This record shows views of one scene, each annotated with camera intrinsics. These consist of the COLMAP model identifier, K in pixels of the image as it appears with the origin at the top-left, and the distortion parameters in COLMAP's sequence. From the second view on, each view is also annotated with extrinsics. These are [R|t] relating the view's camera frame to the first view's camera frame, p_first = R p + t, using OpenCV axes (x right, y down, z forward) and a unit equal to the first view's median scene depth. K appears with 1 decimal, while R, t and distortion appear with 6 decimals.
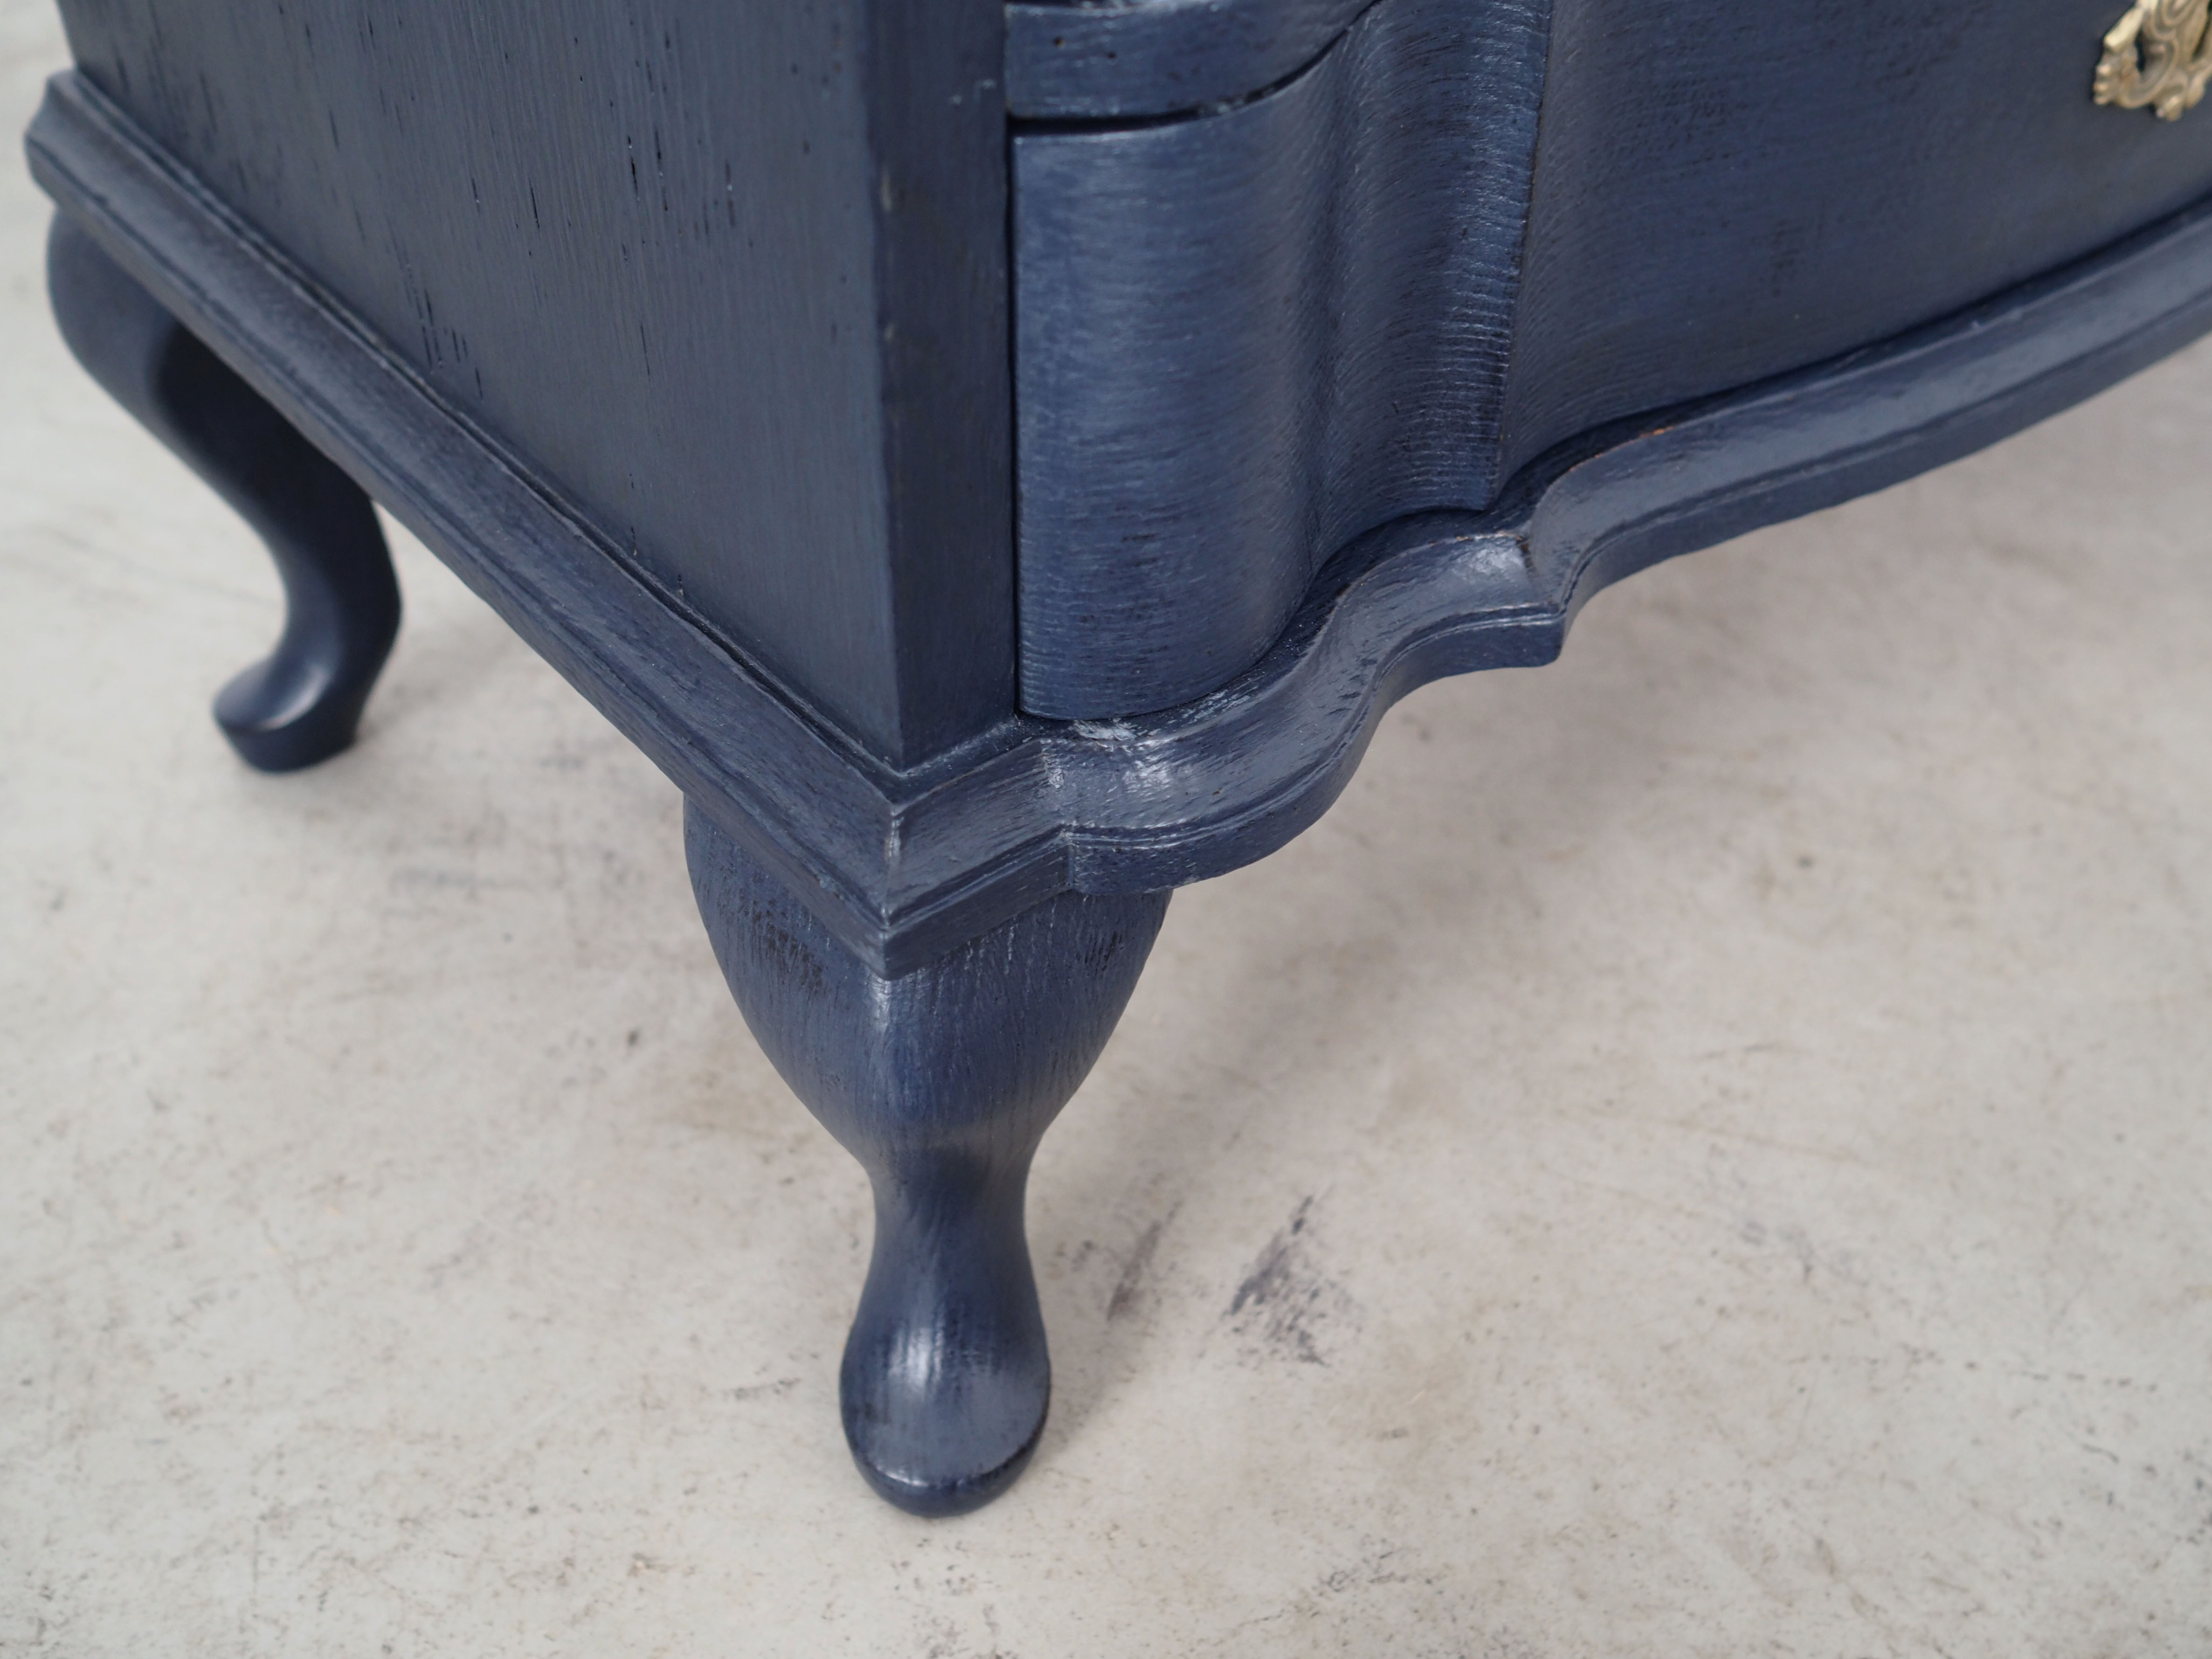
lens RADIAL K [[2377.6, 0, 1106.0], [0, 2377.6, 829.5], [0, 0, 1]] dist [-0.067036, 0.003030]
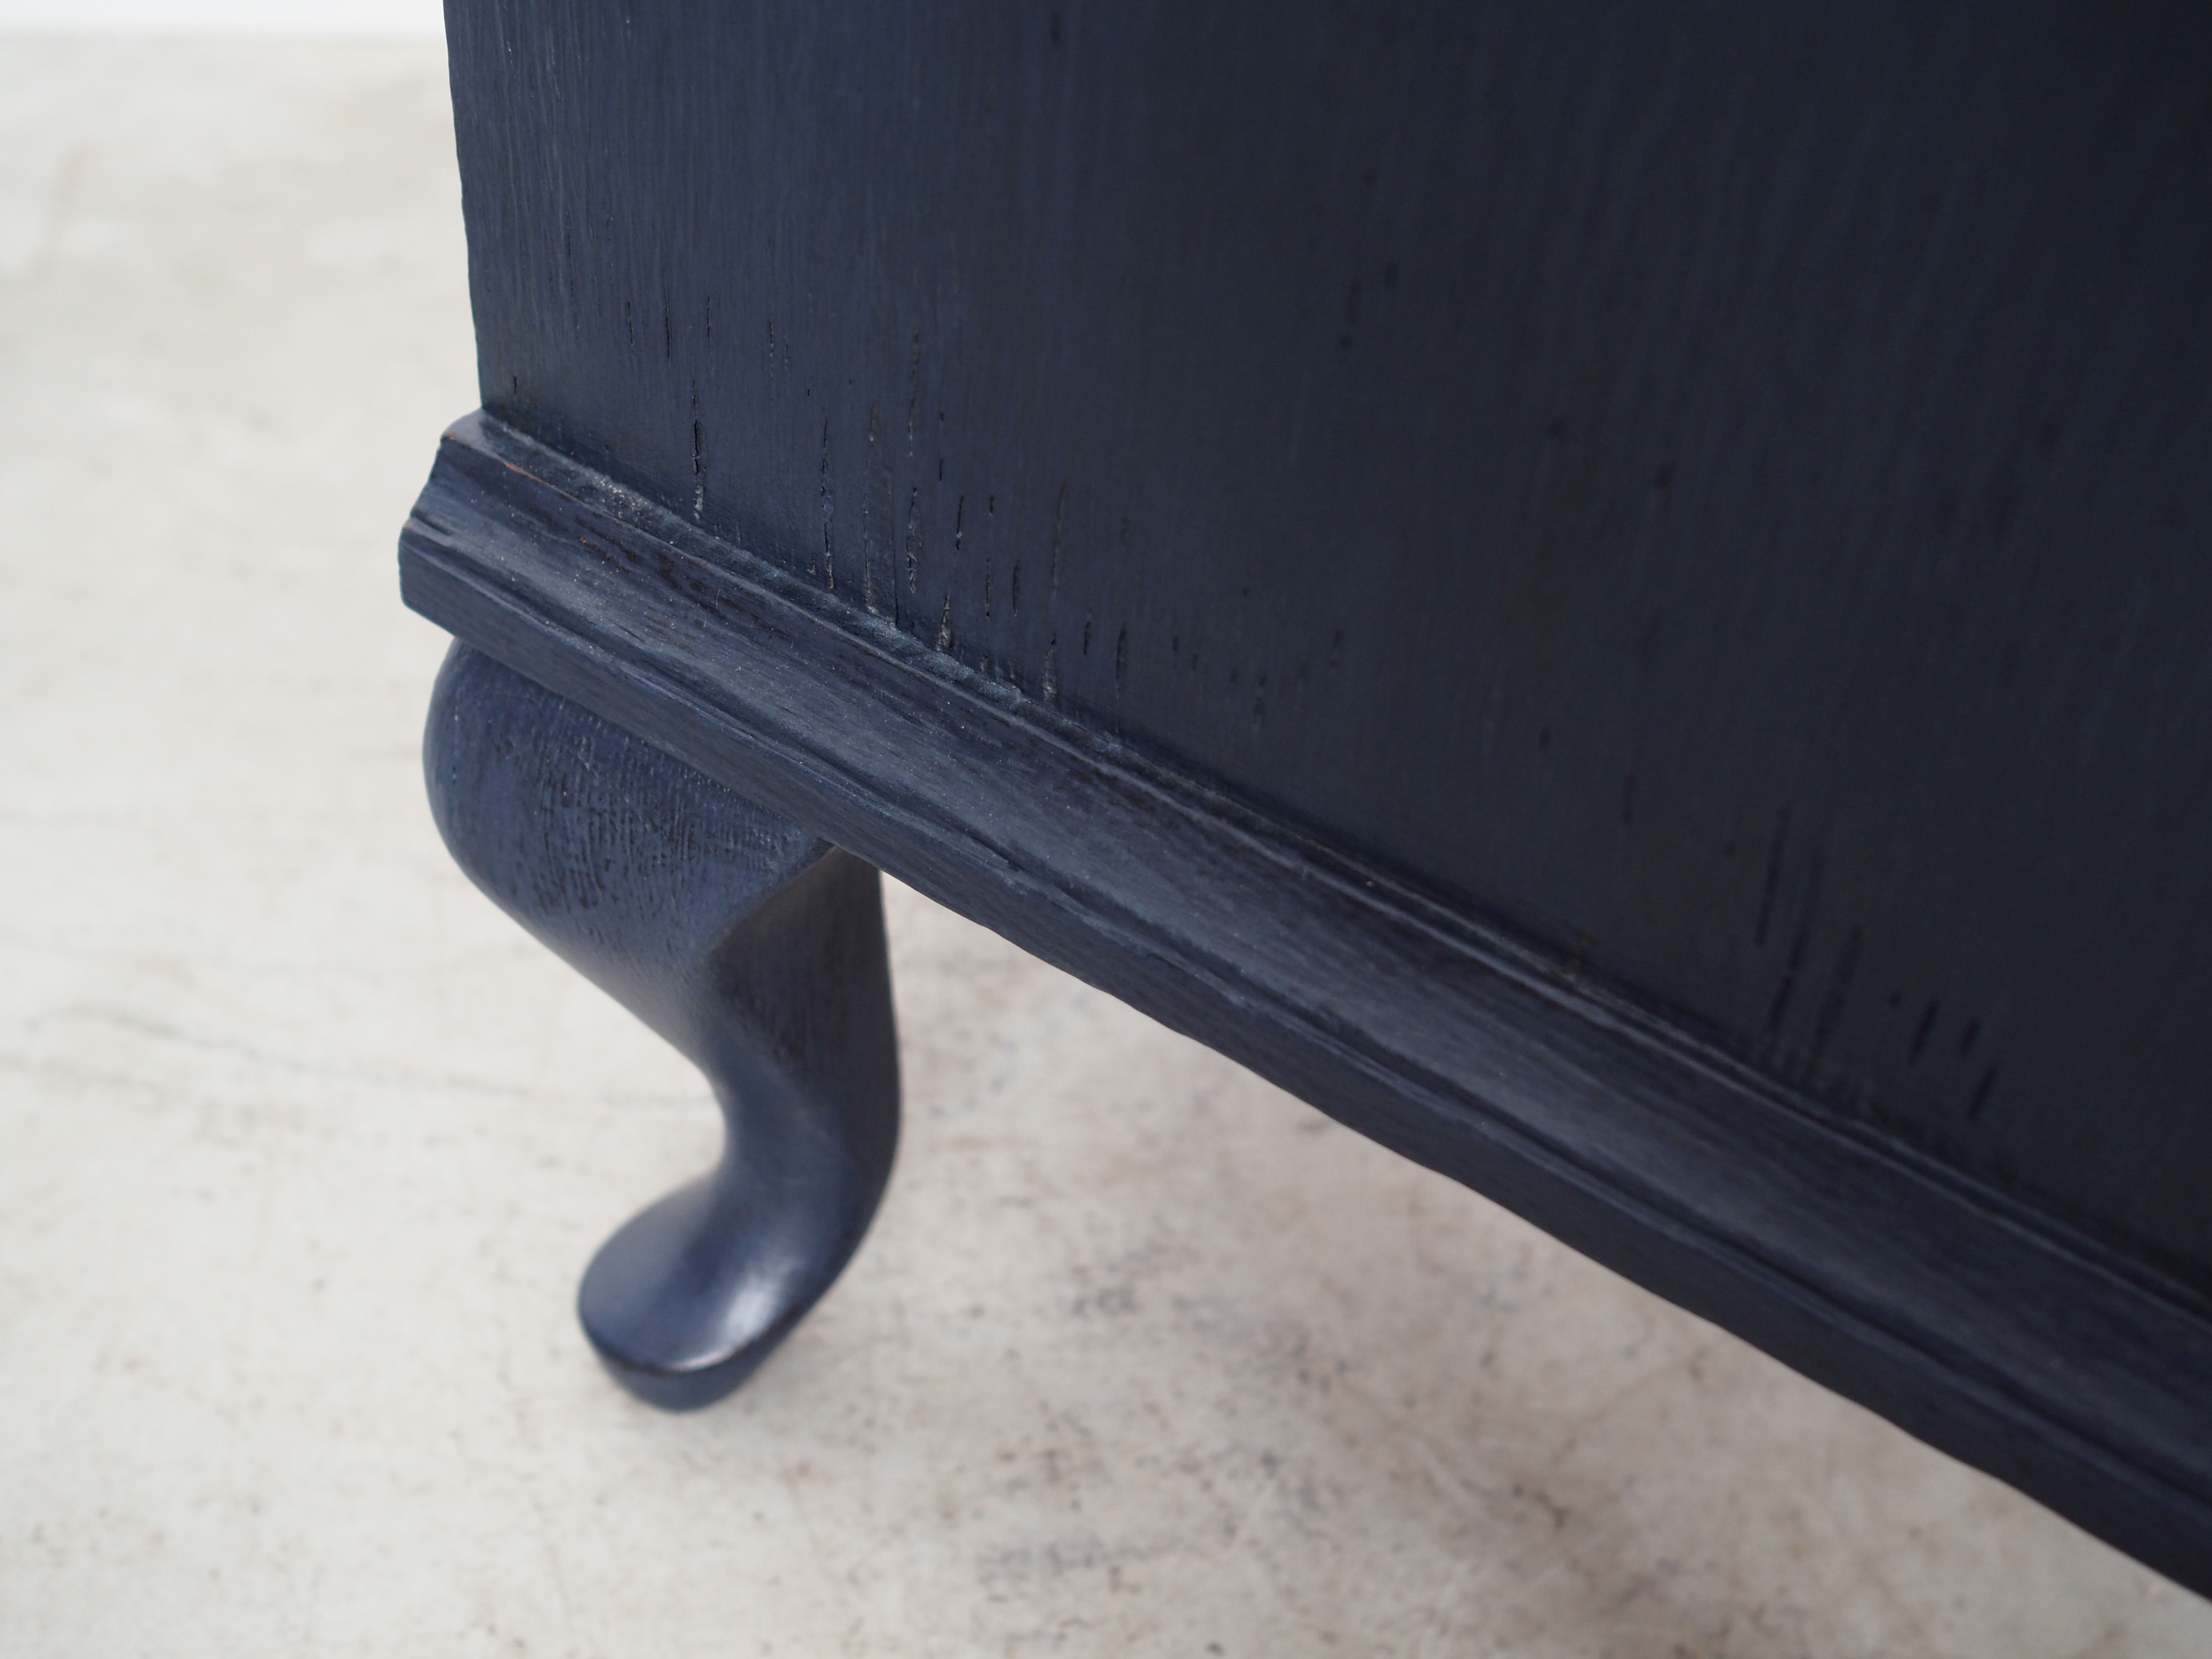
lens RADIAL K [[2377.5, 0, 1106.0], [0, 2377.5, 829.5], [0, 0, 1]] dist [-0.067036, 0.003030]
pose [[0.964672, -0.129306, 0.229539, -0.473101], [0.124079, 0.991578, 0.037125, -0.242746], [-0.232406, -0.007332, 0.972591, 0.442871]]
